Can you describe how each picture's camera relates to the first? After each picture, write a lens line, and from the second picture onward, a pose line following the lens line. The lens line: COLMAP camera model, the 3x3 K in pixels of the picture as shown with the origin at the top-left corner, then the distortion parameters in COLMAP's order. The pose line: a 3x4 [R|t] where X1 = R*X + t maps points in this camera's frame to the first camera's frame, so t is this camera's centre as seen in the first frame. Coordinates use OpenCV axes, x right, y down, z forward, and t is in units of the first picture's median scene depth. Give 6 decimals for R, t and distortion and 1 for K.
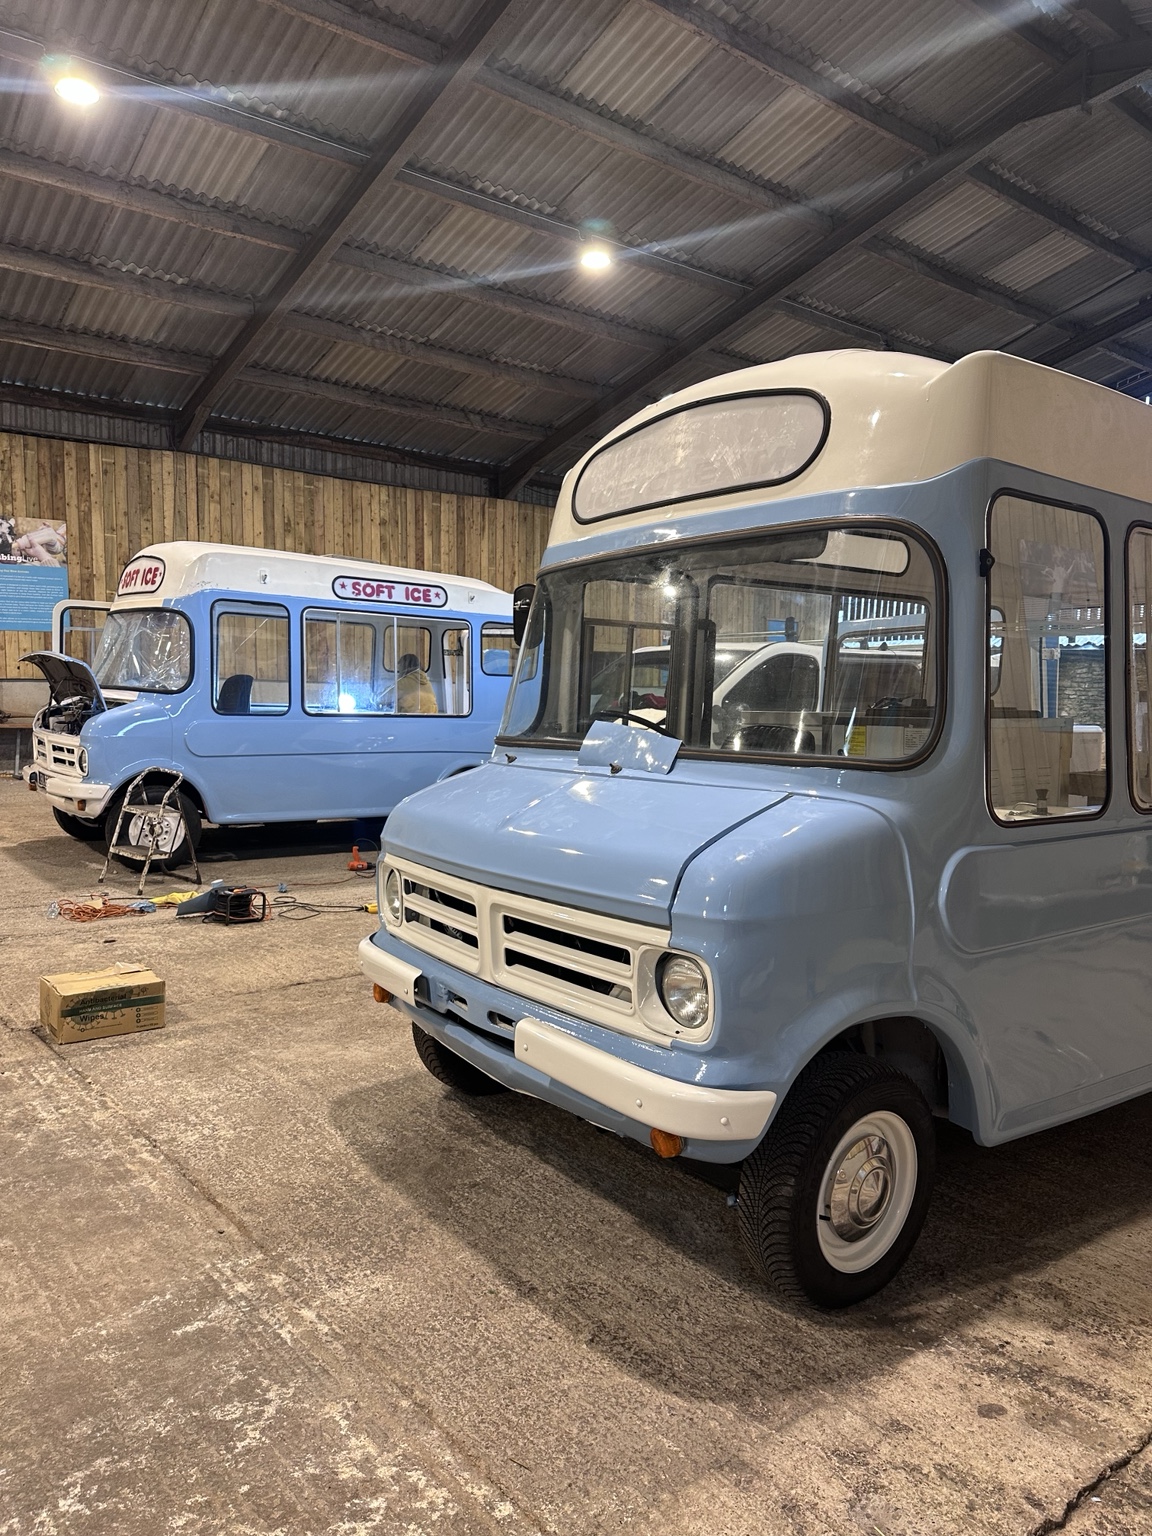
lens RADIAL K [[1198.6, 0, 576.0], [0, 1198.6, 768.0], [0, 0, 1]] dist [0.011463, 0.002343]
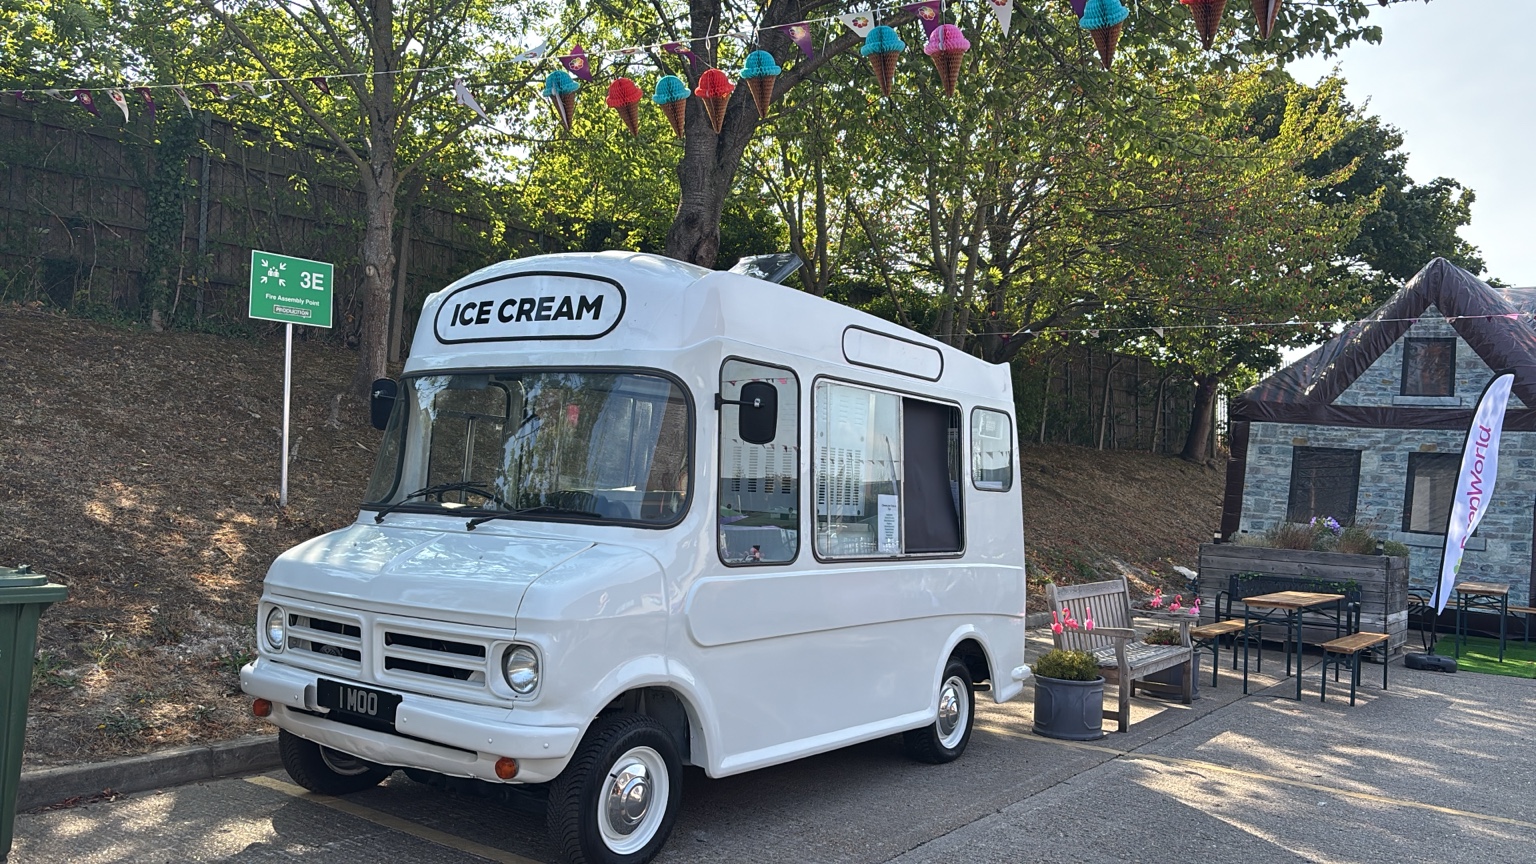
lens RADIAL K [[1228.8, 0, 768.0], [0, 1228.8, 432.0], [0, 0, 1]] dist [0.001008, 0.000643]
pose [[0.947152, 0.044650, 0.317664, -0.107504], [-0.014952, 0.995334, -0.095319, 0.022690], [-0.320438, 0.085532, 0.943400, -0.525797]]
